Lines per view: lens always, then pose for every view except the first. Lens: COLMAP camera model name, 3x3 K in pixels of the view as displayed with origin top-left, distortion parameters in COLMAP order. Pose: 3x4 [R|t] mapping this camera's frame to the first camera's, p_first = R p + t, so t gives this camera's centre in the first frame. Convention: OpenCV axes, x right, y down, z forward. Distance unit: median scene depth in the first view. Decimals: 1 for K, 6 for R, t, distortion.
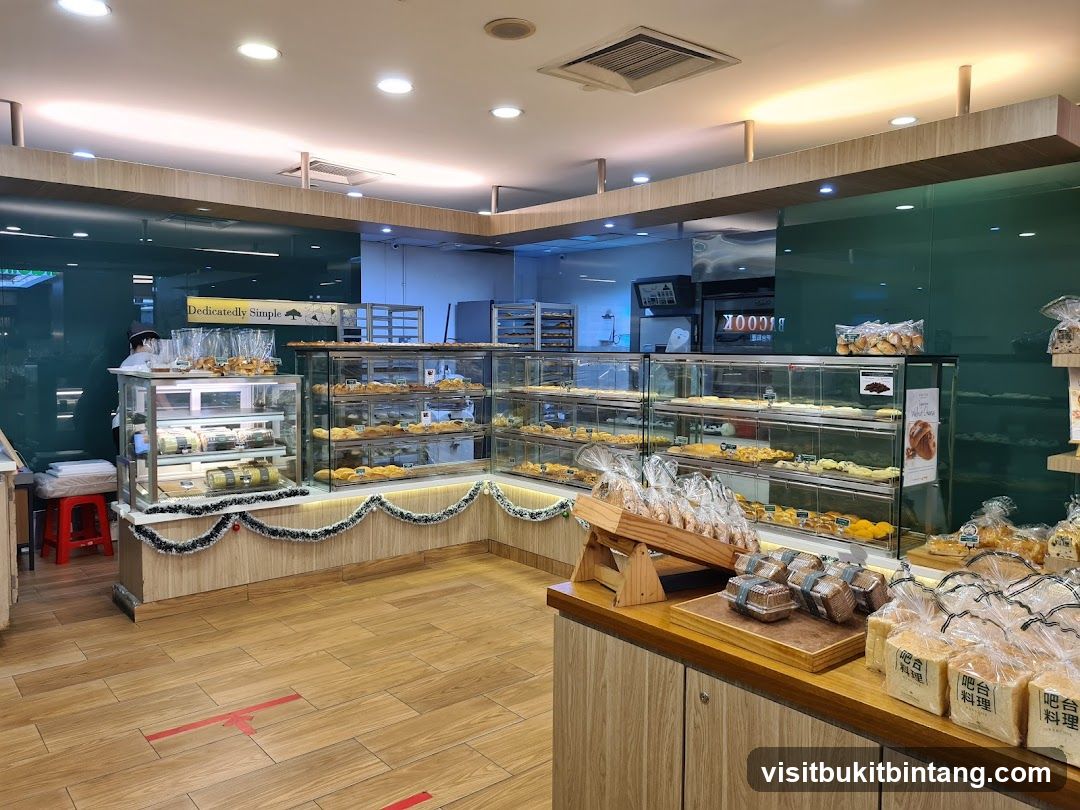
lens RADIAL K [[806.0, 0, 535.2], [0, 806.0, 402.5], [0, 0, 1]] dist [0.042865, -0.025491]
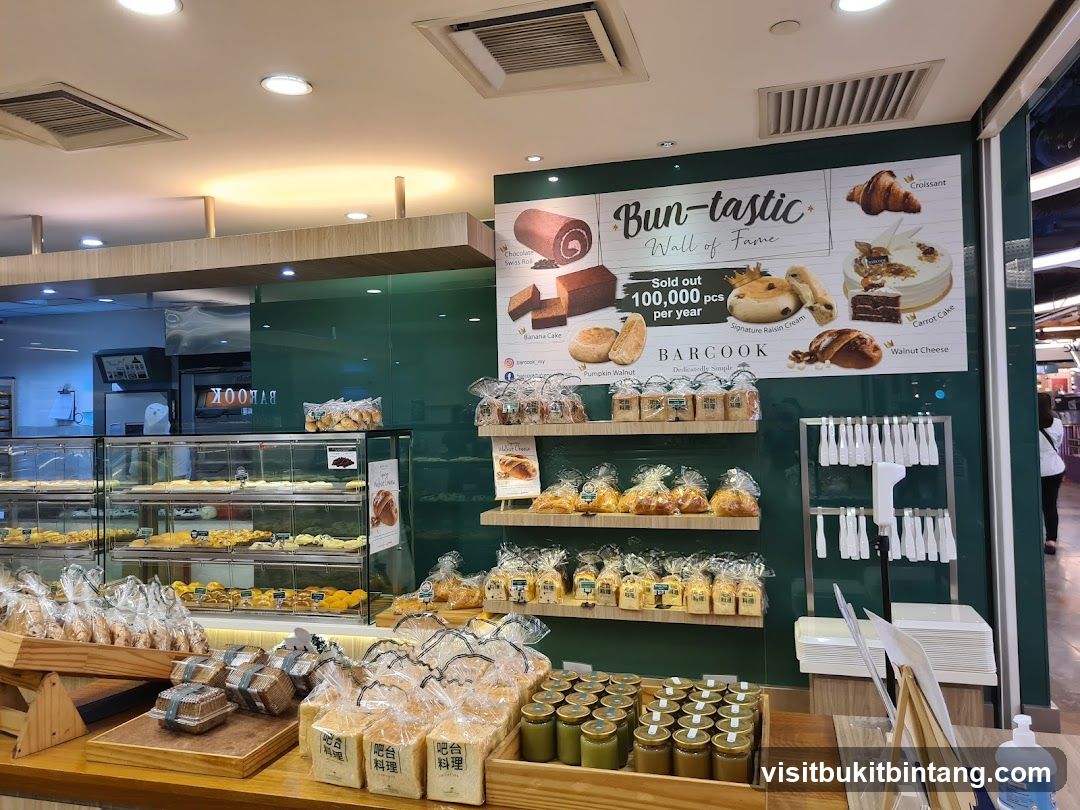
lens RADIAL K [[806.0, 0, 543.7], [0, 806.0, 398.1], [0, 0, 1]] dist [0.042865, -0.025491]
pose [[0.822738, -0.017373, 0.568155, 0.032771], [0.069072, 0.995181, -0.069592, -0.007882], [-0.564209, 0.096500, 0.819973, -0.011630]]
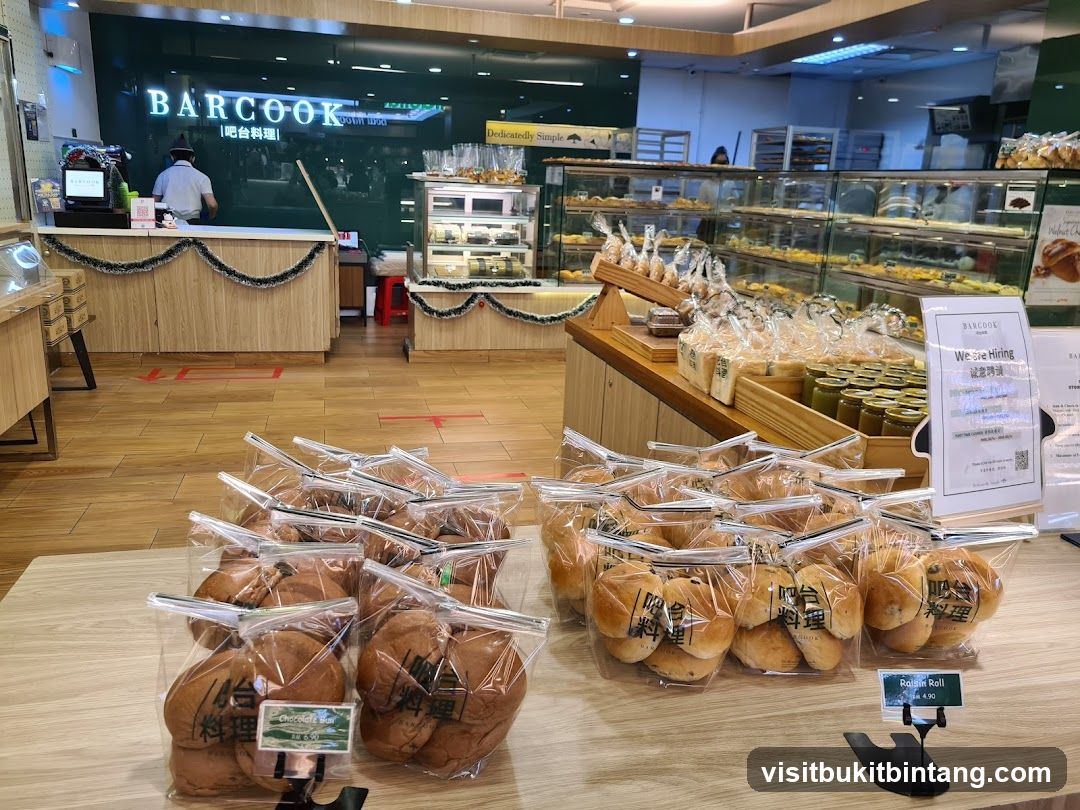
lens RADIAL K [[806.0, 0, 527.3], [0, 806.0, 394.6], [0, 0, 1]] dist [0.042865, -0.025491]
pose [[0.898253, 0.141474, -0.416086, 0.262230], [-0.065095, 0.979156, 0.192395, 0.045455], [0.434632, -0.145735, 0.888739, -0.134134]]
